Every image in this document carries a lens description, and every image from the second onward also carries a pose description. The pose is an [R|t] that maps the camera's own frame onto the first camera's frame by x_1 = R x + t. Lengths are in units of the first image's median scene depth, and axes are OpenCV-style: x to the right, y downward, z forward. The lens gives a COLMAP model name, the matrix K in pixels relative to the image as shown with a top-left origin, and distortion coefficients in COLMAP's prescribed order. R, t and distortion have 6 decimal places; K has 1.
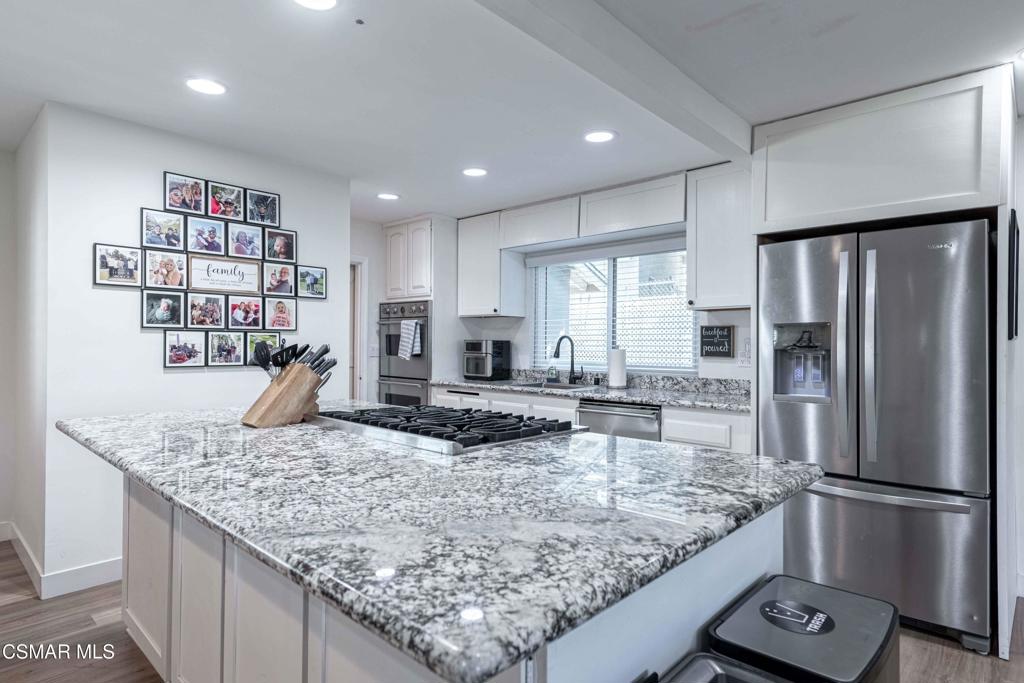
lens RADIAL K [[555.5, 0, 510.4], [0, 555.5, 342.3], [0, 0, 1]] dist [0.003146, -0.000008]
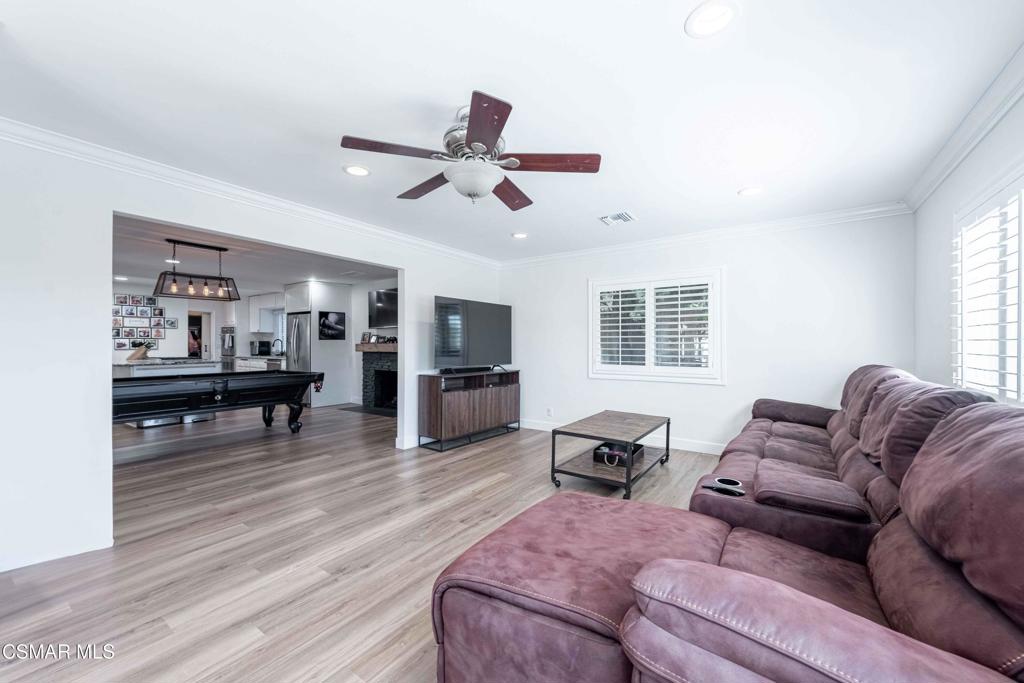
lens RADIAL K [[399.4, 0, 510.3], [0, 399.4, 344.2], [0, 0, 1]] dist [0.003196, -0.000151]
pose [[0.991086, -0.007601, 0.133009, 1.302633], [0.007456, 0.999971, 0.001594, 0.024304], [-0.133017, -0.000588, 0.991114, -1.580111]]
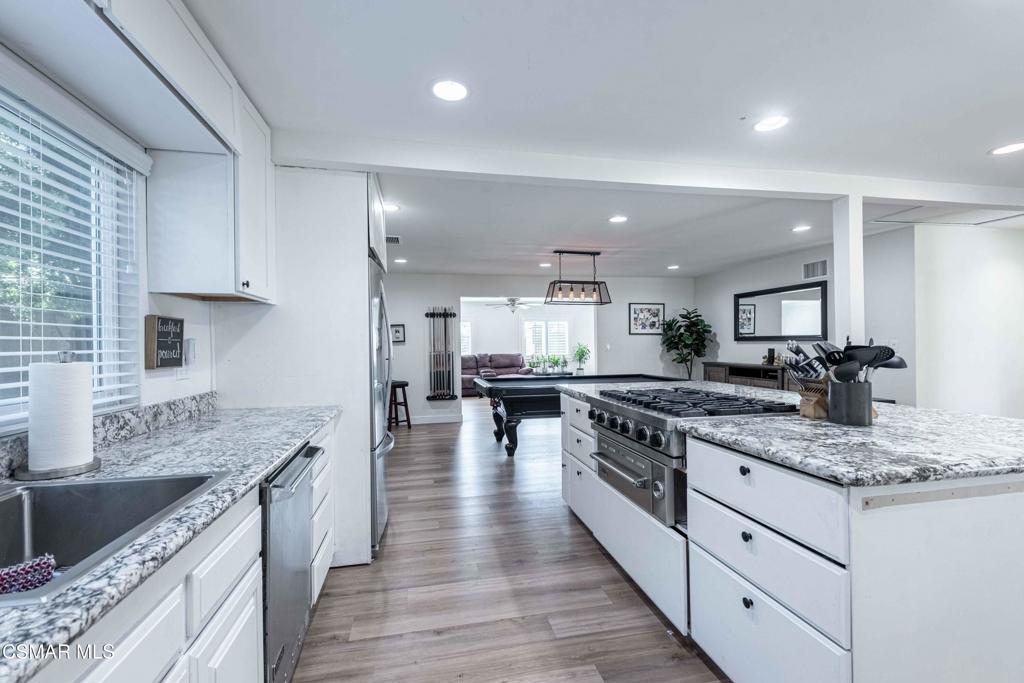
lens RADIAL K [[443.0, 0, 507.5], [0, 443.0, 346.1], [0, 0, 1]] dist [-0.000174, -0.000066]
pose [[-0.810443, 0.002561, 0.585812, -0.244714], [0.006619, 0.999967, 0.004786, 0.002740], [-0.585780, 0.007756, -0.810433, 1.257637]]
